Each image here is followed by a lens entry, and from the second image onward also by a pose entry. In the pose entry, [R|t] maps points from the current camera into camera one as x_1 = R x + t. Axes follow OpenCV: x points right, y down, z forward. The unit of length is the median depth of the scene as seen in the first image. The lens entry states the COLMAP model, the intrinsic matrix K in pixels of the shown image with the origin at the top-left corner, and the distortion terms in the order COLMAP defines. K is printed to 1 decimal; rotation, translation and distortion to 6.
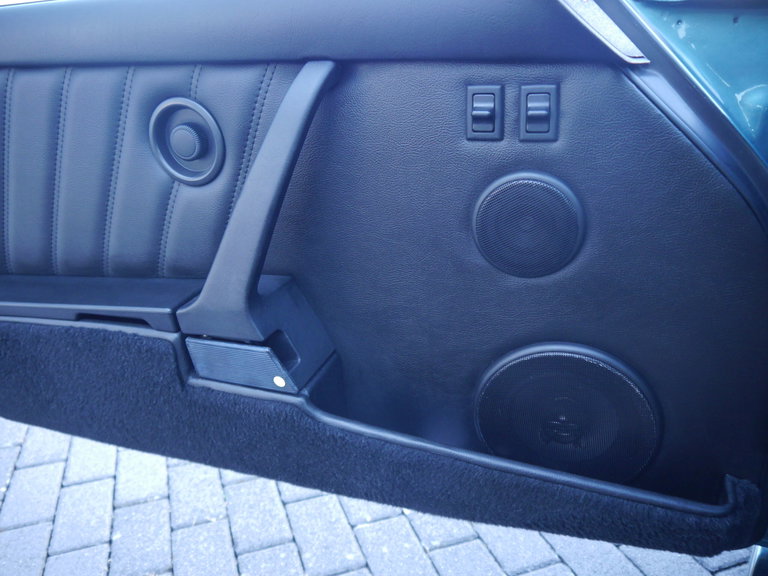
lens RADIAL K [[629.1, 0, 382.2], [0, 629.1, 285.5], [0, 0, 1]] dist [-0.013194, -0.005476]
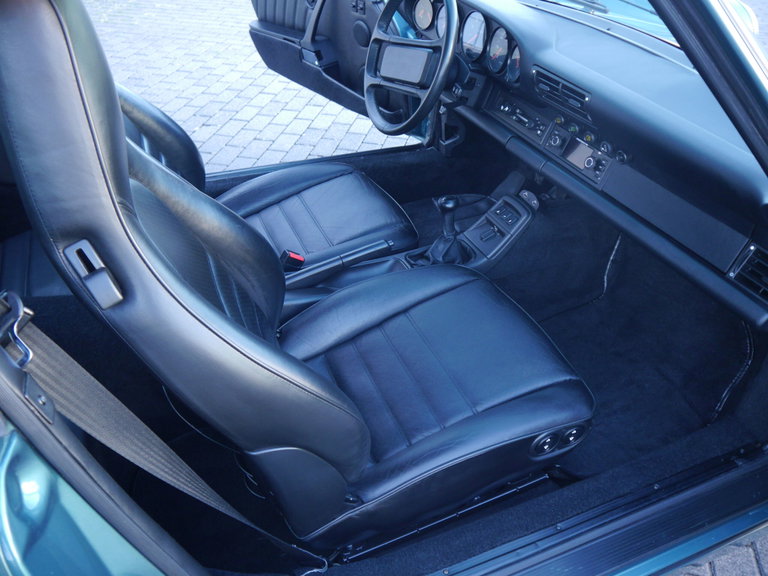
lens RADIAL K [[629.1, 0, 382.2], [0, 629.1, 285.5], [0, 0, 1]] dist [-0.013194, -0.005476]
pose [[0.854713, 0.347736, -0.385416, 2.255090], [-0.218062, 0.914299, 0.341331, -0.014614], [0.471078, -0.207696, 0.857291, -2.590529]]
